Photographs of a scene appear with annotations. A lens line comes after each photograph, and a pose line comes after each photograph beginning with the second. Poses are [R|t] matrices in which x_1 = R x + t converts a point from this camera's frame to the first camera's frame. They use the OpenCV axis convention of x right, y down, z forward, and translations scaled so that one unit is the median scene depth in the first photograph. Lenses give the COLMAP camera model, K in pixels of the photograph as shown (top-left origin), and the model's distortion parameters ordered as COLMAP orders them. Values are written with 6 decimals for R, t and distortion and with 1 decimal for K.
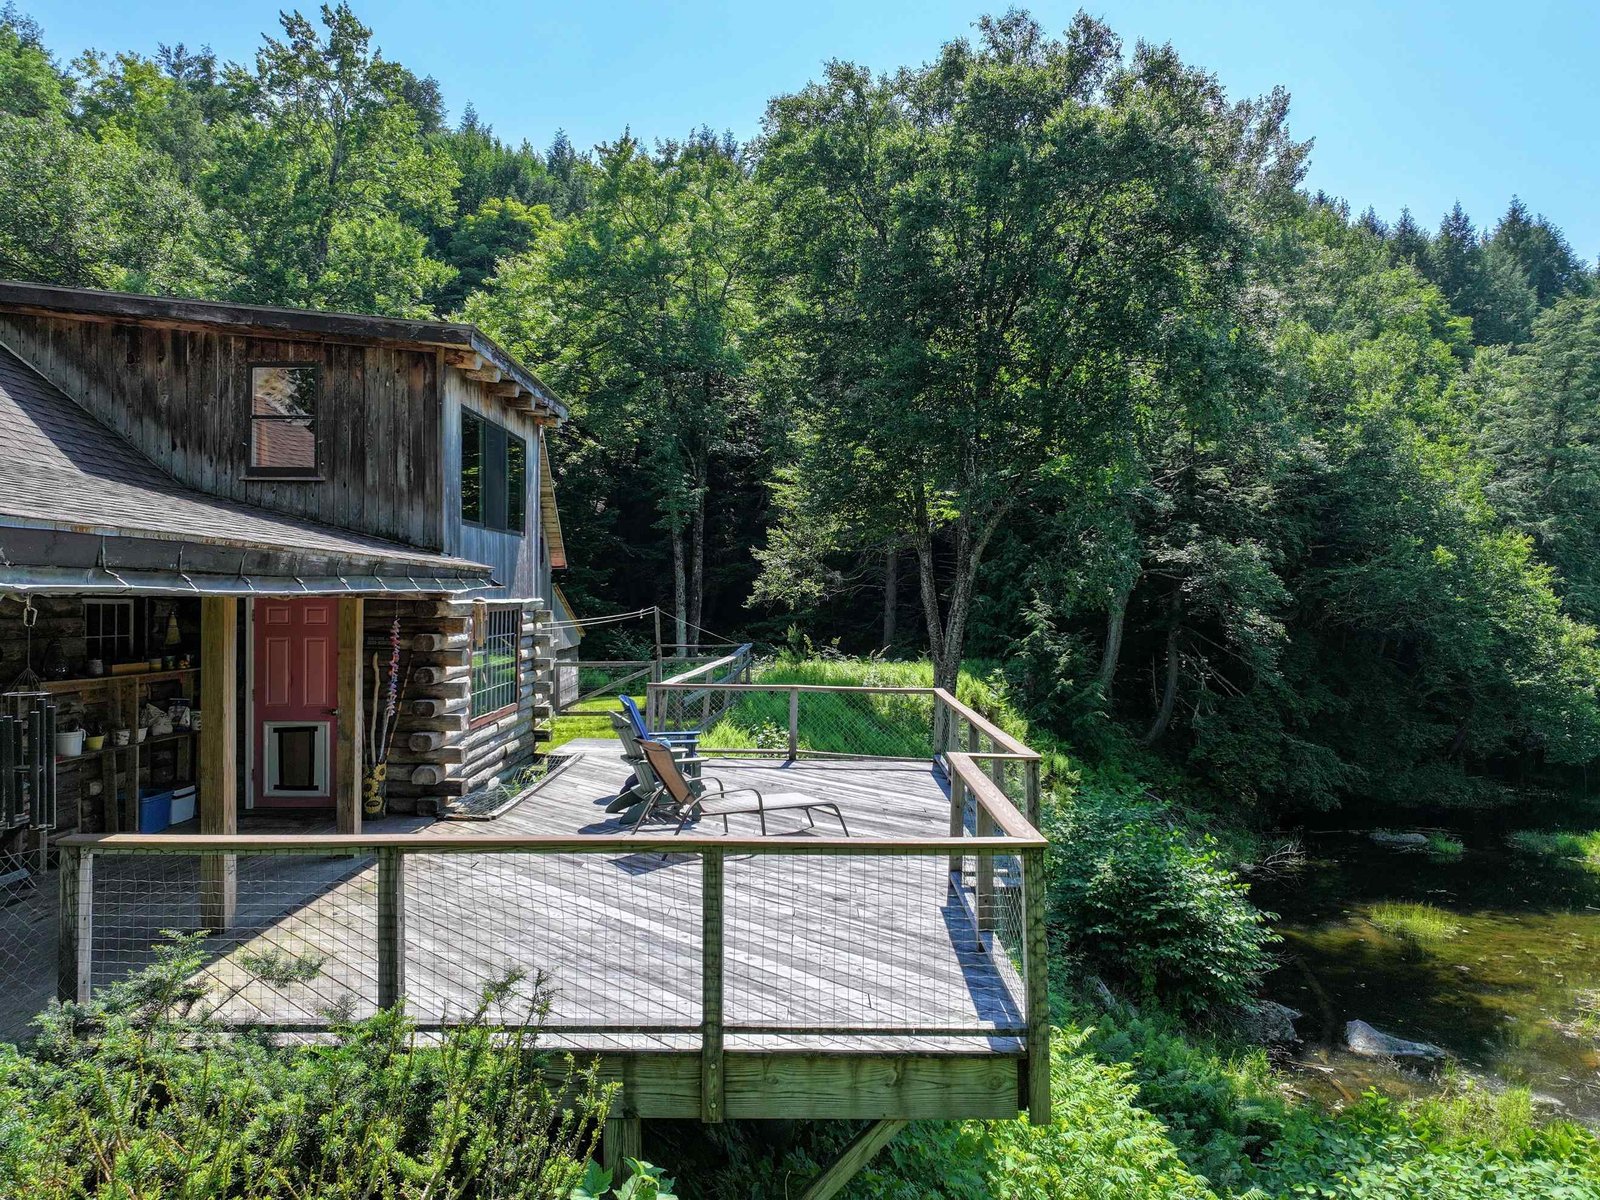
lens RADIAL K [[1128.8, 0, 807.0], [0, 1128.8, 592.3], [0, 0, 1]] dist [-0.011034, 0.025479]
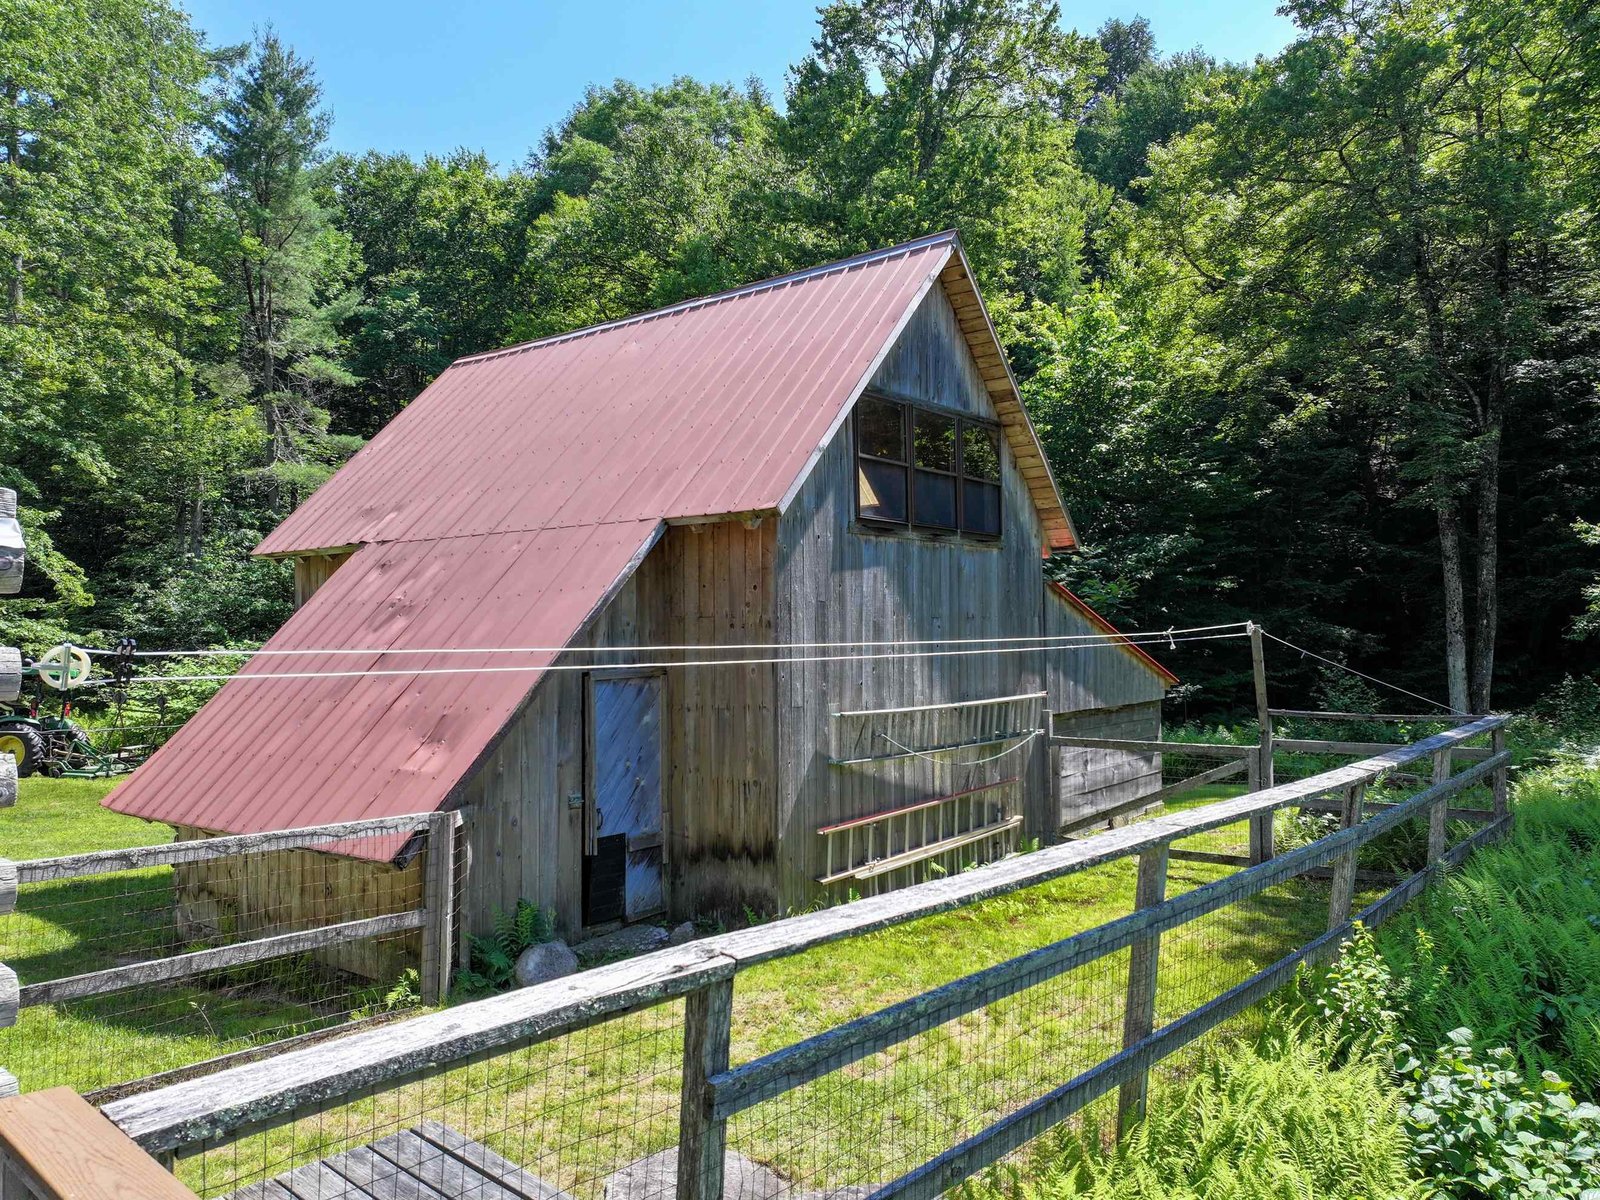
lens RADIAL K [[1131.5, 0, 799.4], [0, 1131.5, 609.2], [0, 0, 1]] dist [0.005361, 0.005562]
pose [[0.772282, -0.018026, -0.635023, 0.026030], [0.007713, 0.999790, -0.019000, 0.031137], [0.635232, 0.009775, 0.772259, 1.217402]]
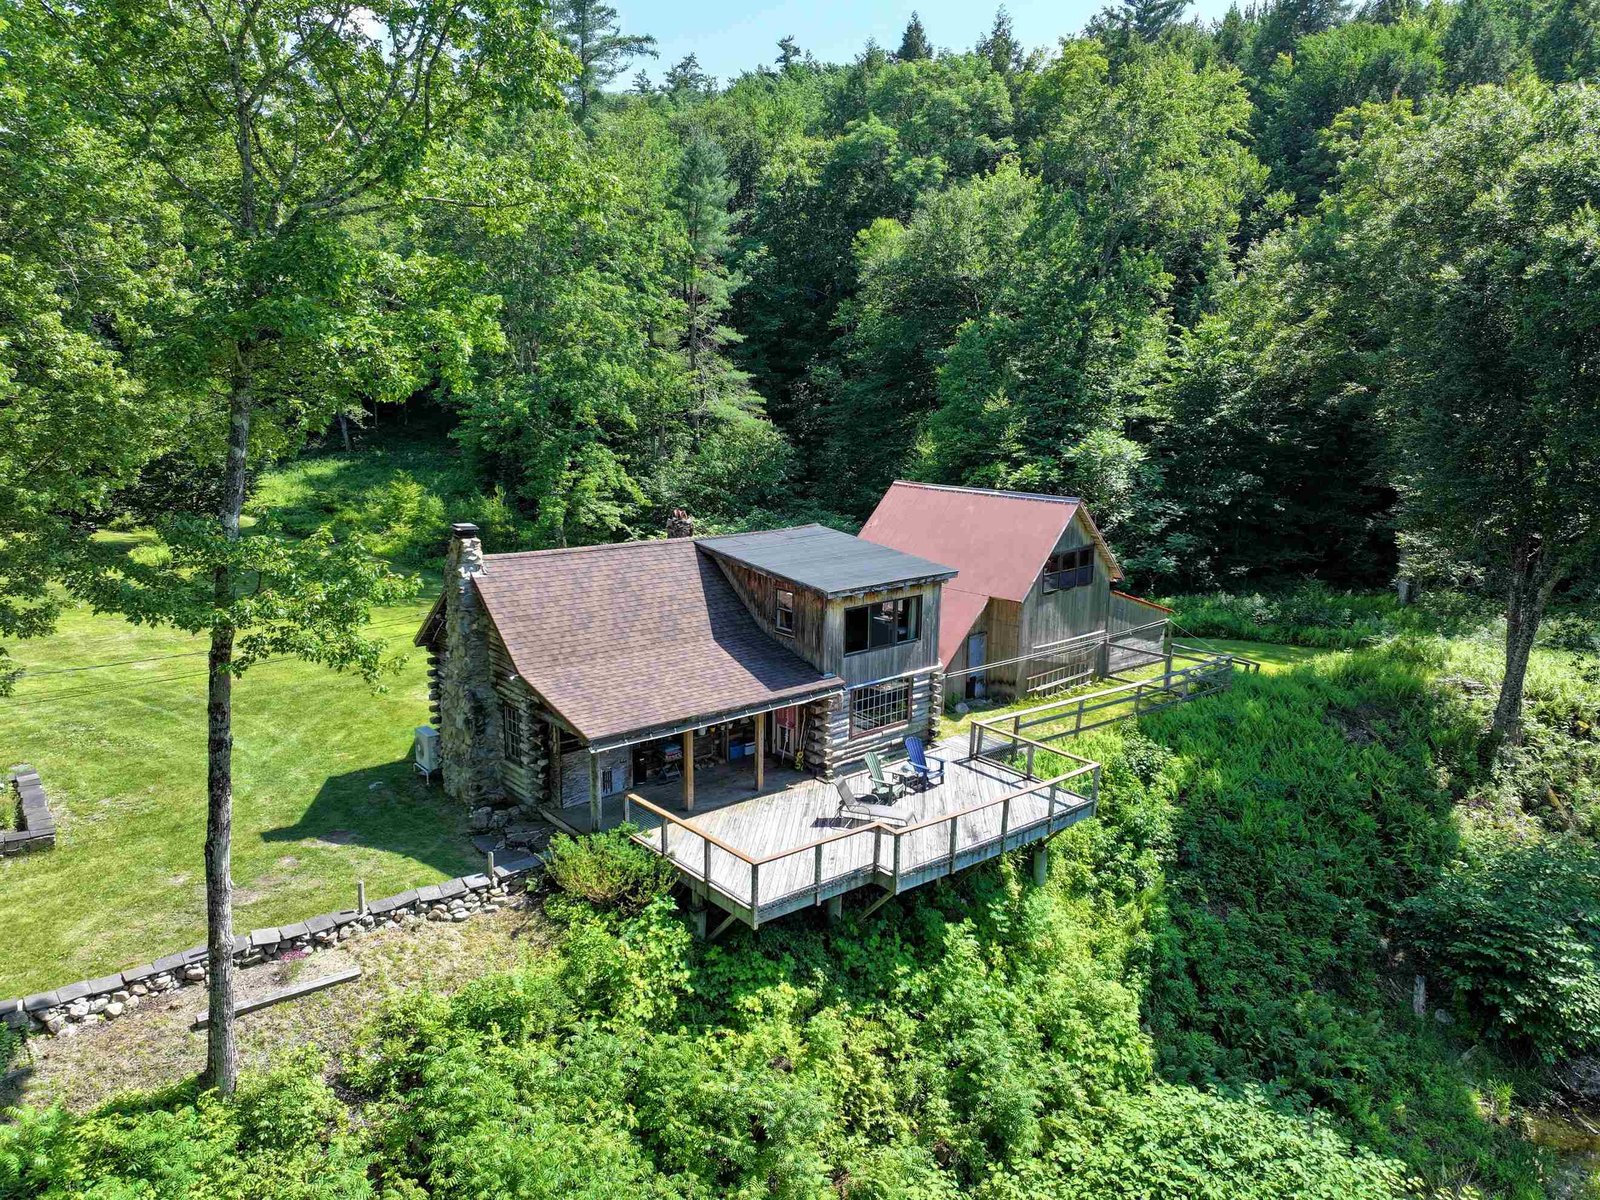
lens RADIAL K [[1121.1, 0, 802.0], [0, 1121.1, 596.6], [0, 0, 1]] dist [0.003534, 0.012337]
pose [[0.649633, 0.156879, -0.743885, 1.379910], [-0.007612, 0.979771, 0.199977, -0.661352], [0.760209, -0.124249, 0.637686, -0.562700]]
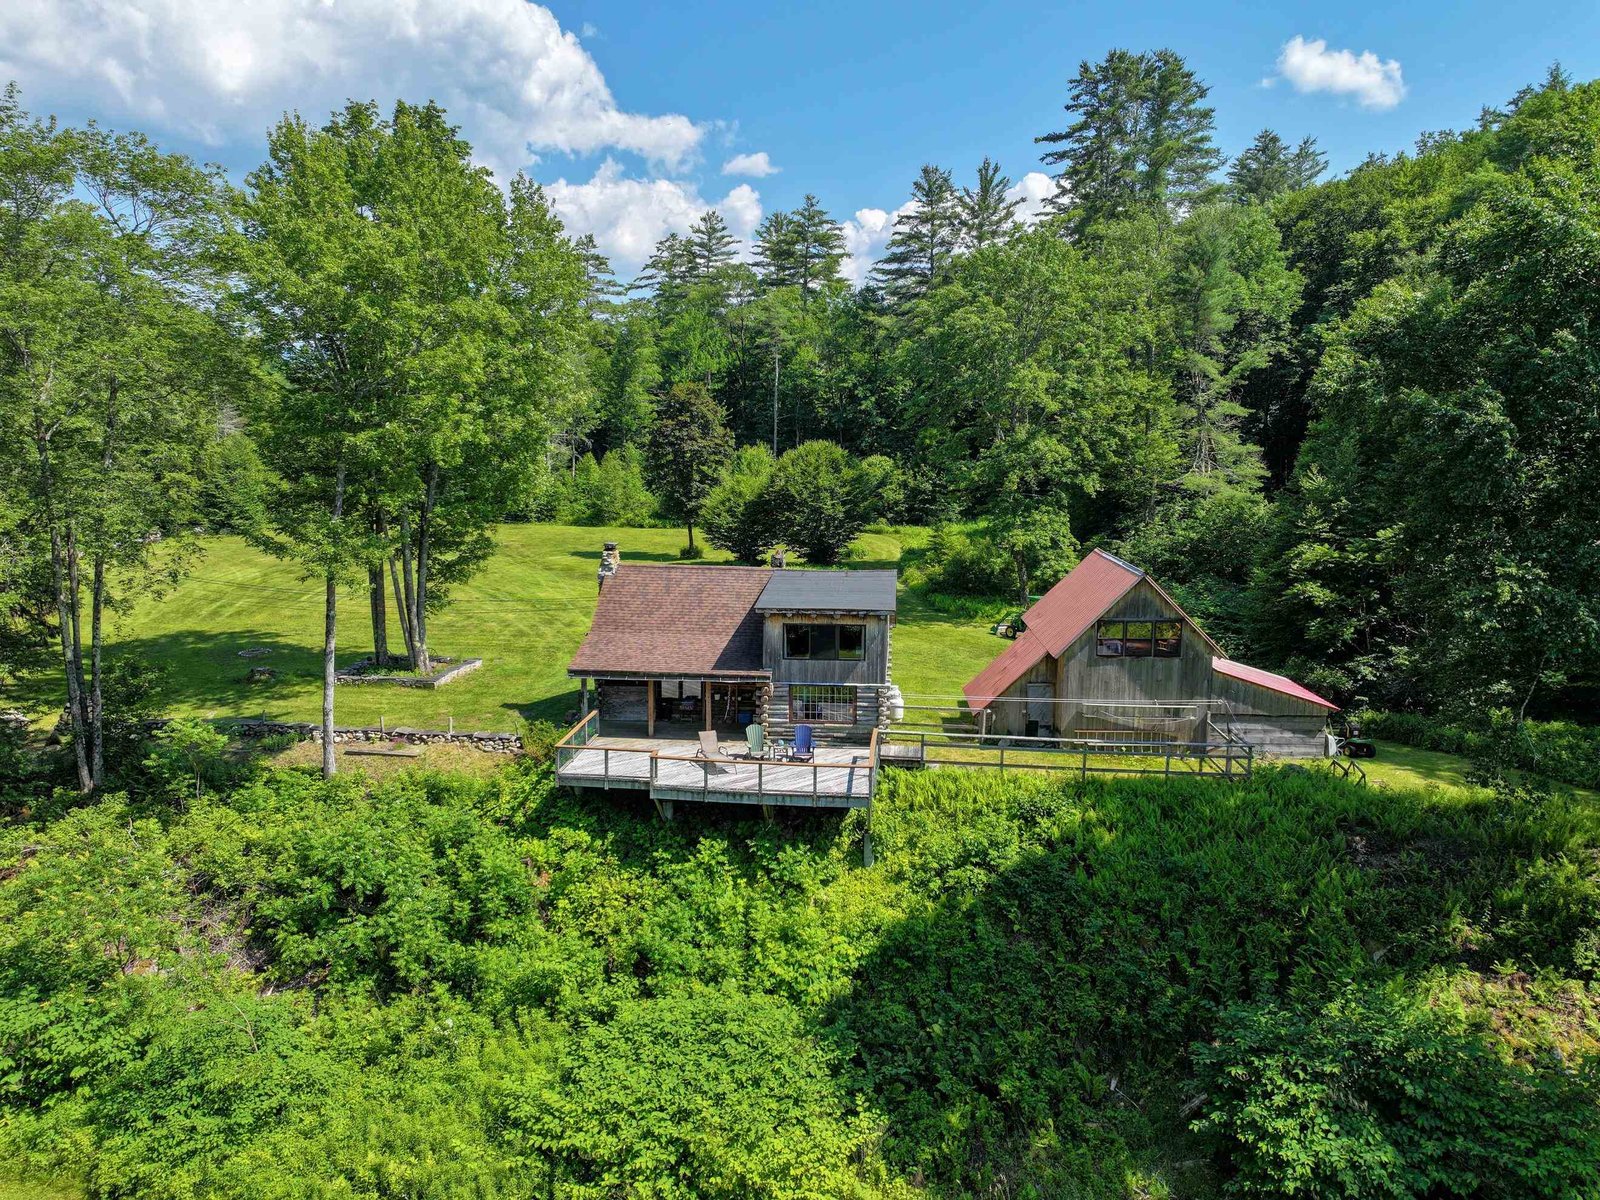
lens RADIAL K [[1121.1, 0, 802.0], [0, 1121.1, 596.6], [0, 0, 1]] dist [0.003534, 0.012337]
pose [[-0.096215, 0.148710, -0.984189, 2.870575], [-0.000535, 0.988768, 0.149454, -0.729944], [0.995360, 0.014906, -0.095055, 1.365837]]
